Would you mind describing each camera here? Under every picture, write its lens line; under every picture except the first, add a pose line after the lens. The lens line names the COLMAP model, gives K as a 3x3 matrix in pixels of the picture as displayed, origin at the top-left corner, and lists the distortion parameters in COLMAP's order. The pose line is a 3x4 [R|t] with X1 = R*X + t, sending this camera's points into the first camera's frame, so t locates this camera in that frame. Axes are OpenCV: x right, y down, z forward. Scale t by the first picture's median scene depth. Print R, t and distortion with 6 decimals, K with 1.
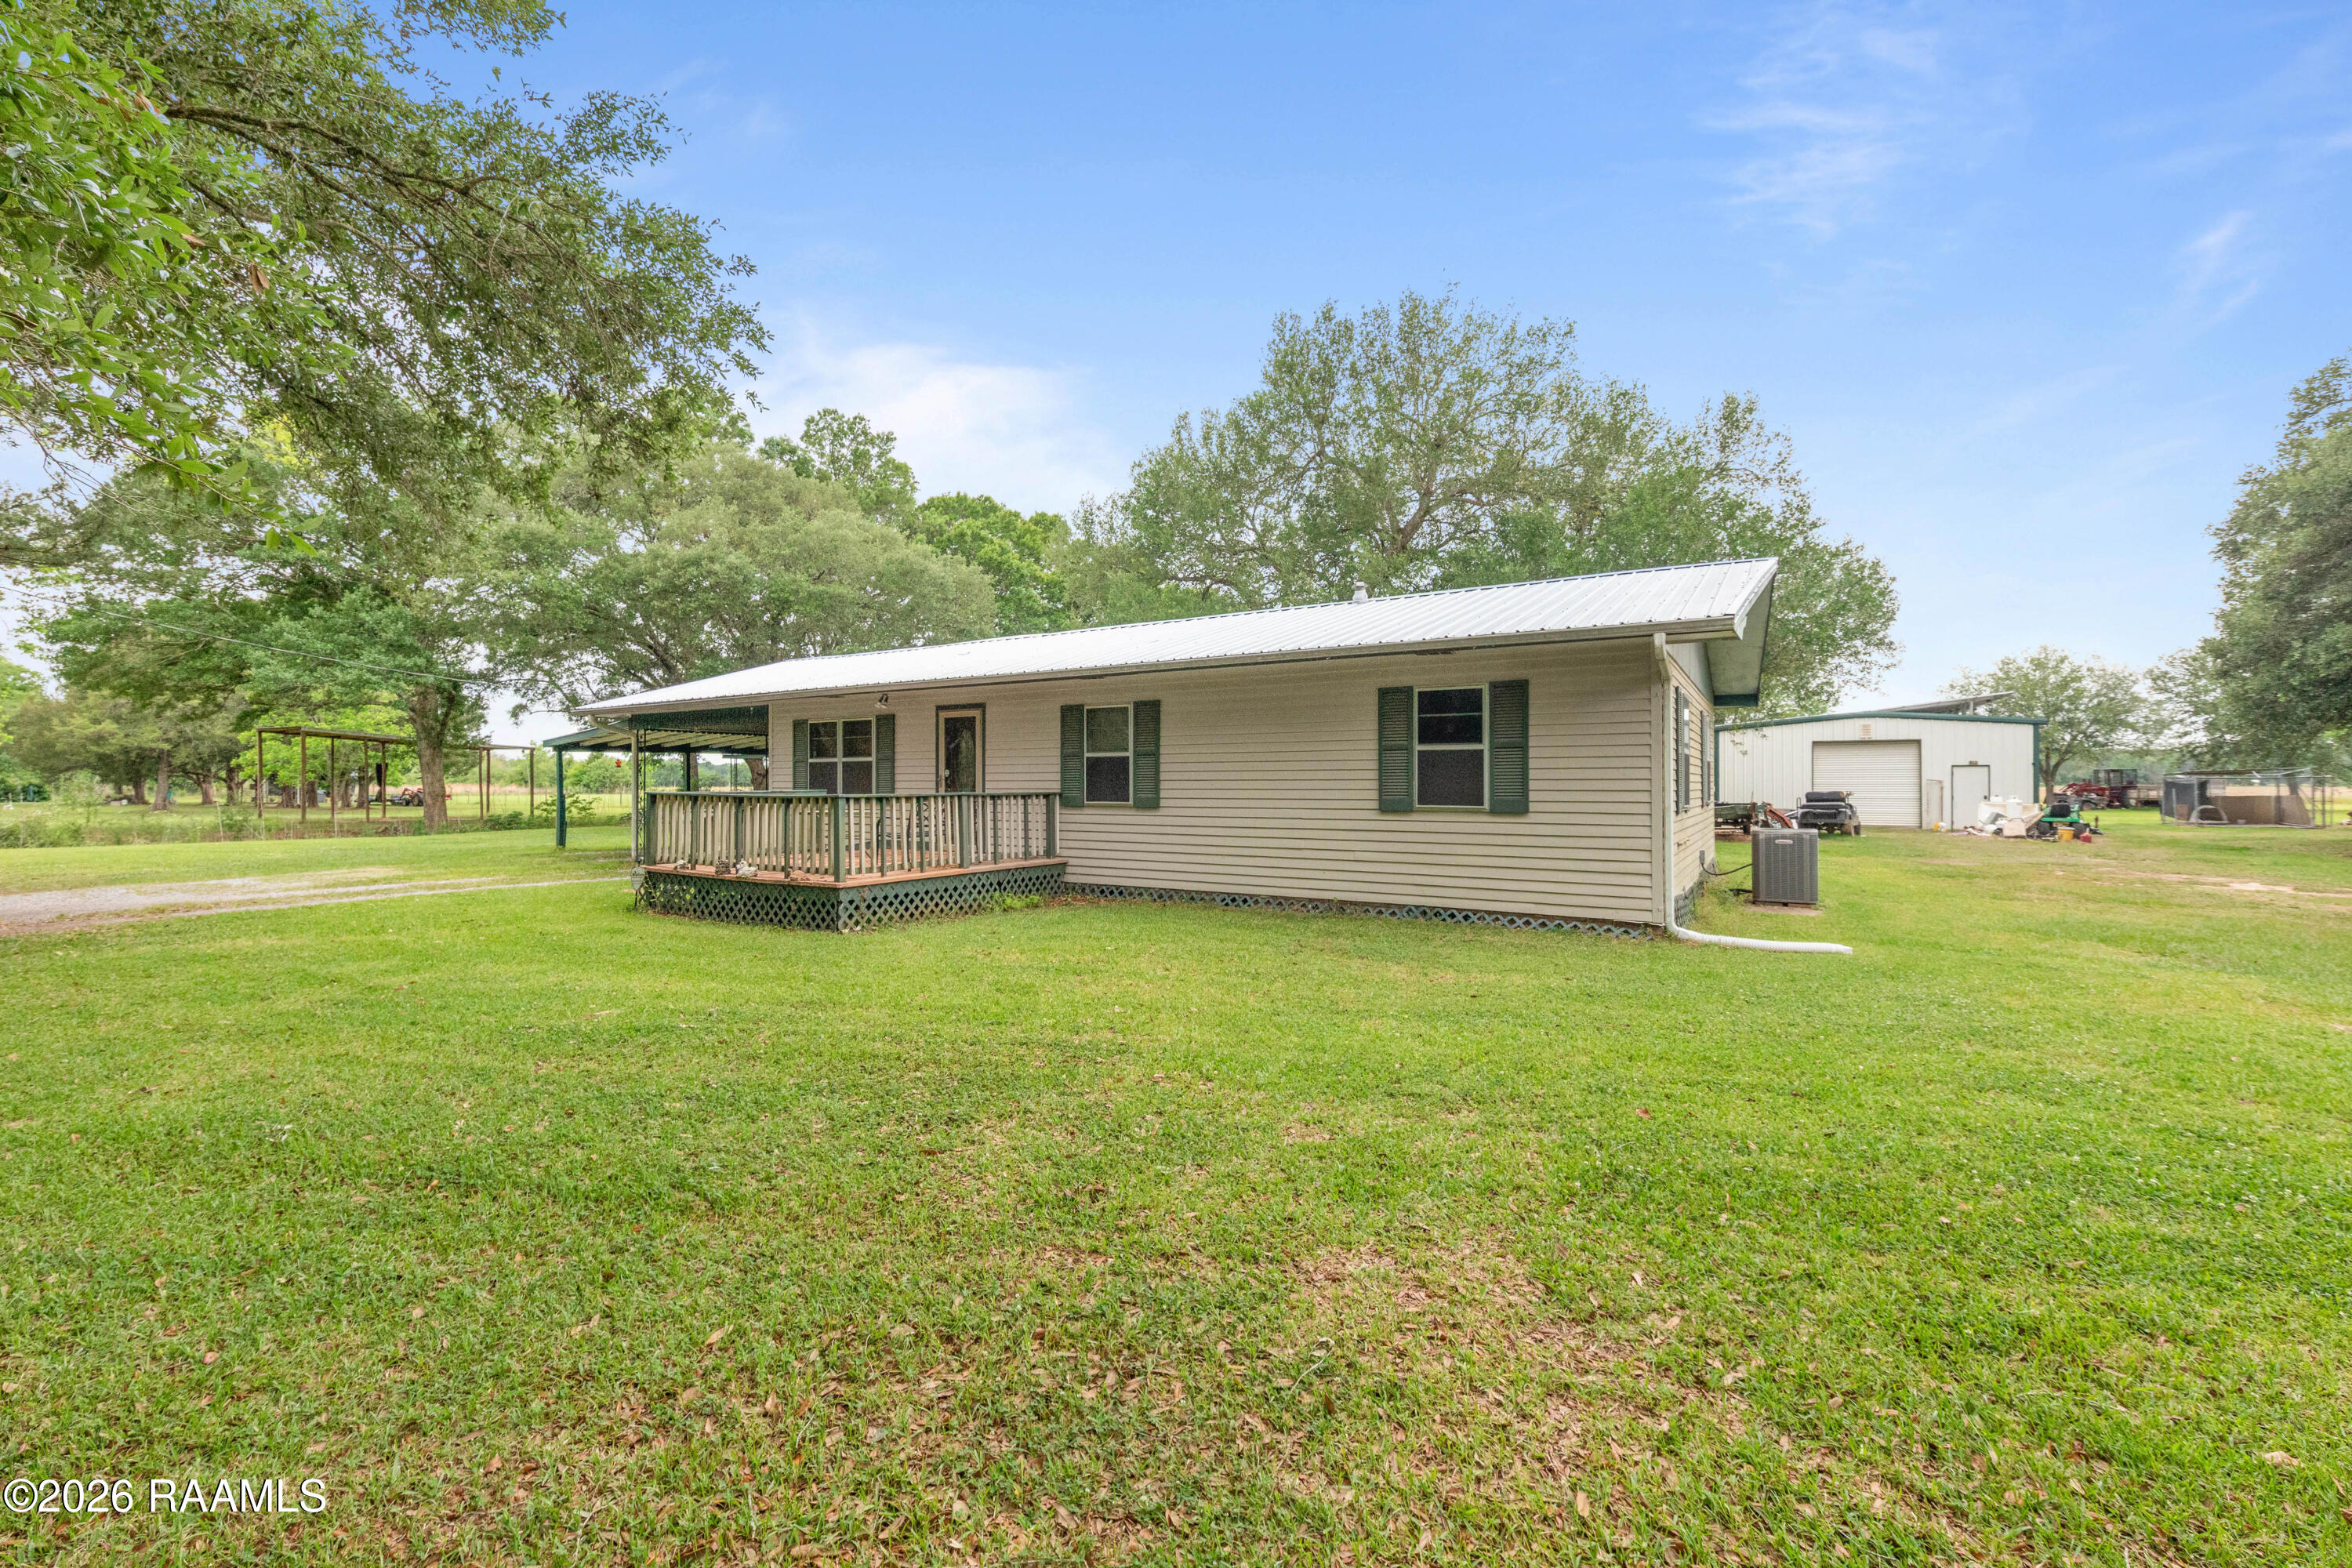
lens RADIAL K [[986.7, 0, 1175.3], [0, 986.7, 772.2], [0, 0, 1]] dist [0.002502, 0.000400]
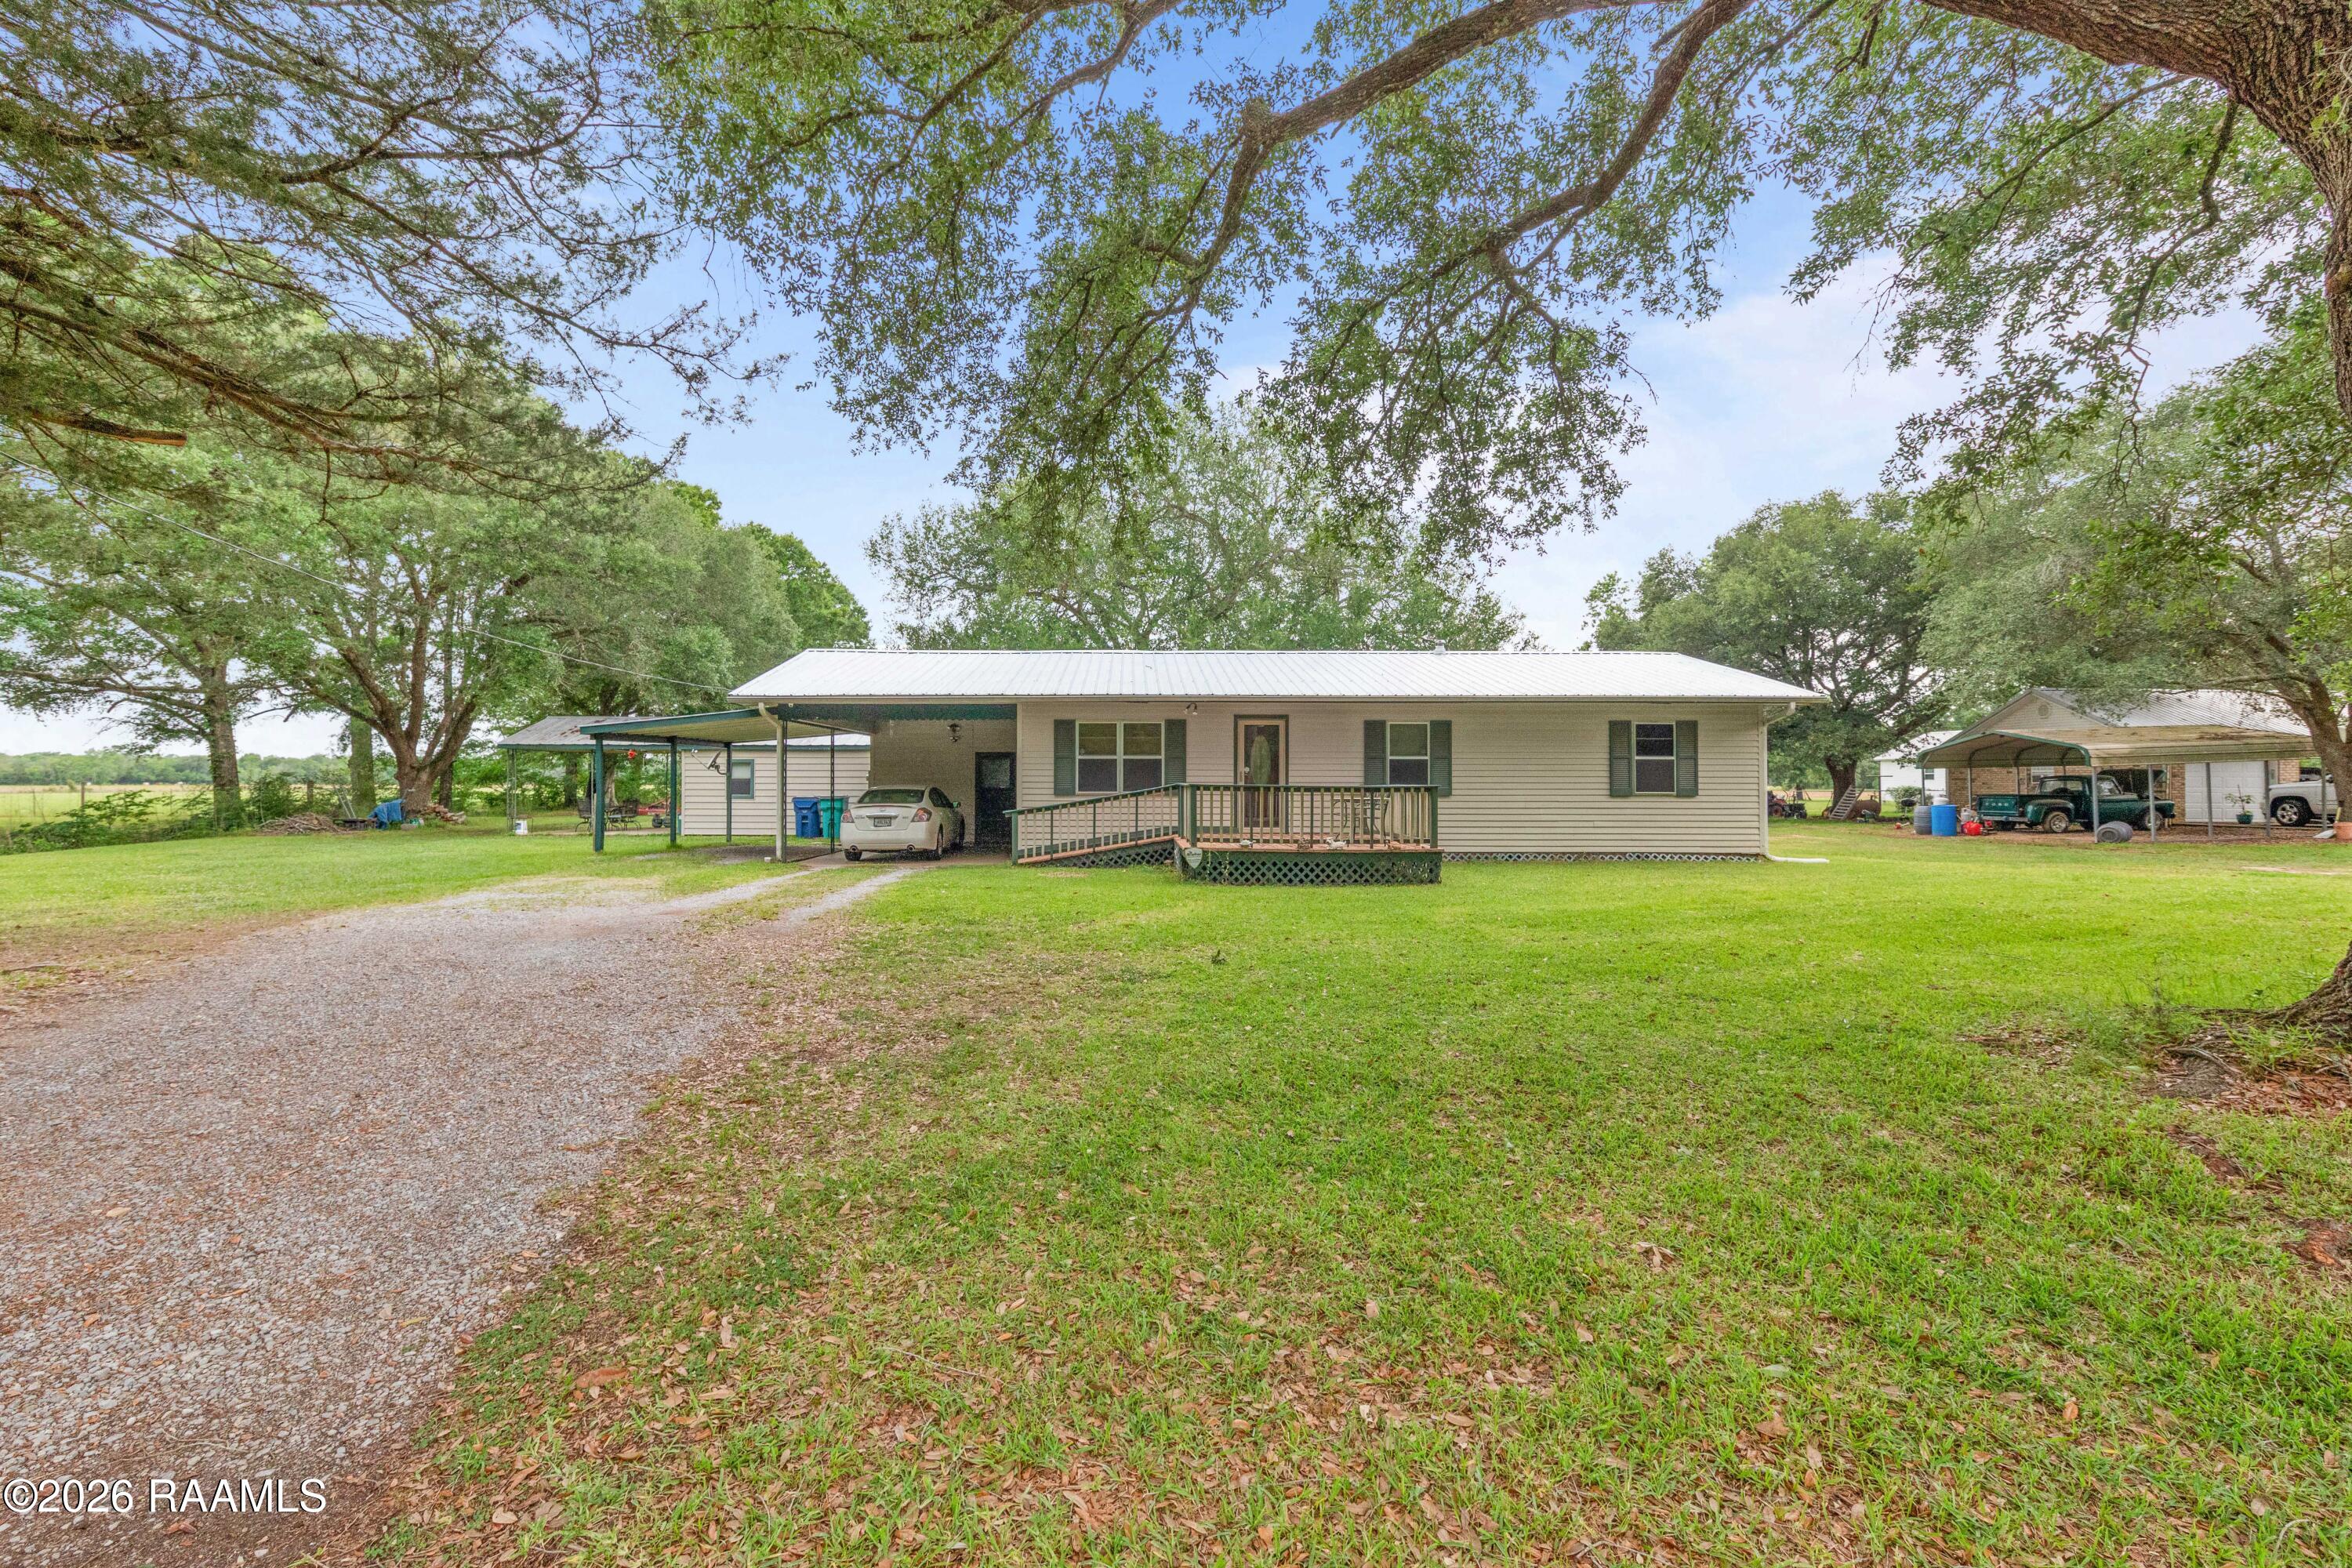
lens RADIAL K [[986.7, 0, 1175.3], [0, 986.7, 772.2], [0, 0, 1]] dist [0.002502, 0.000400]
pose [[0.834926, 0.008460, 0.550297, -1.015582], [-0.008094, 0.999962, -0.003093, 0.008484], [-0.550303, -0.001872, 0.834963, 0.023436]]
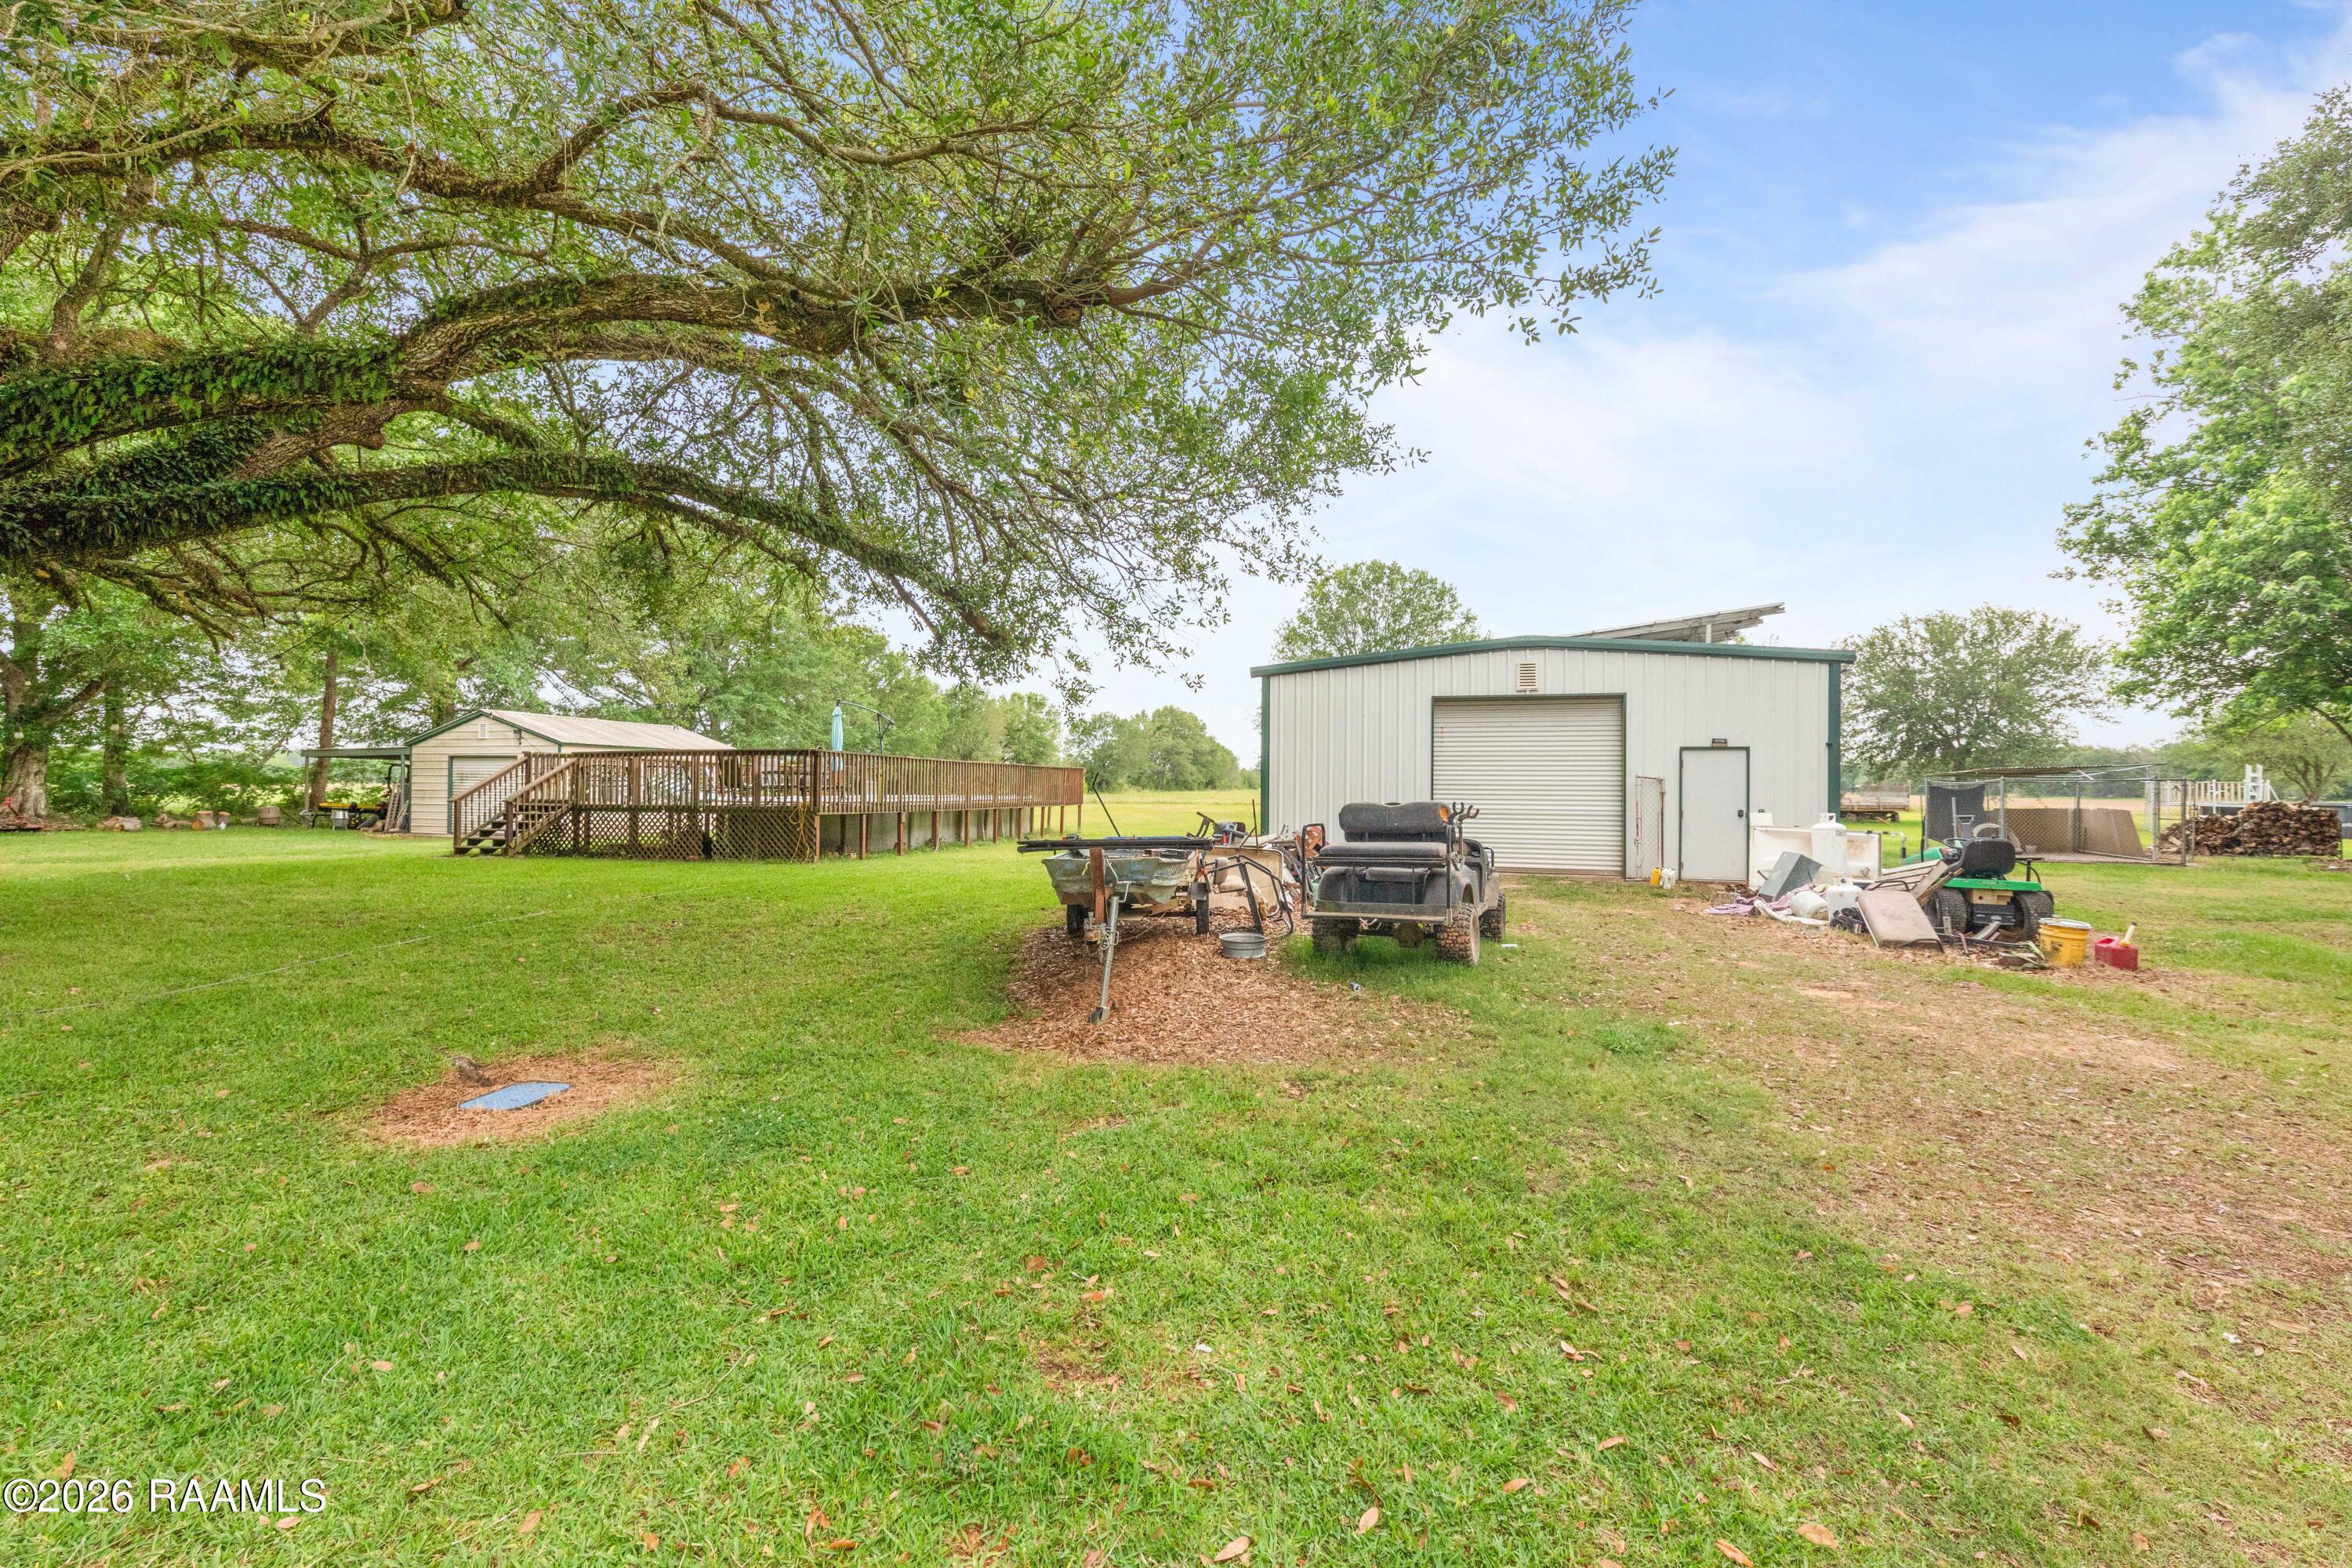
lens RADIAL K [[982.7, 0, 1208.6], [0, 982.7, 777.0], [0, 0, 1]] dist [0.001939, 0.000072]
pose [[0.958734, 0.010590, 0.284107, 0.979003], [-0.010942, 0.999940, -0.000350, 0.023391], [-0.284094, -0.002773, 0.958792, 1.381435]]
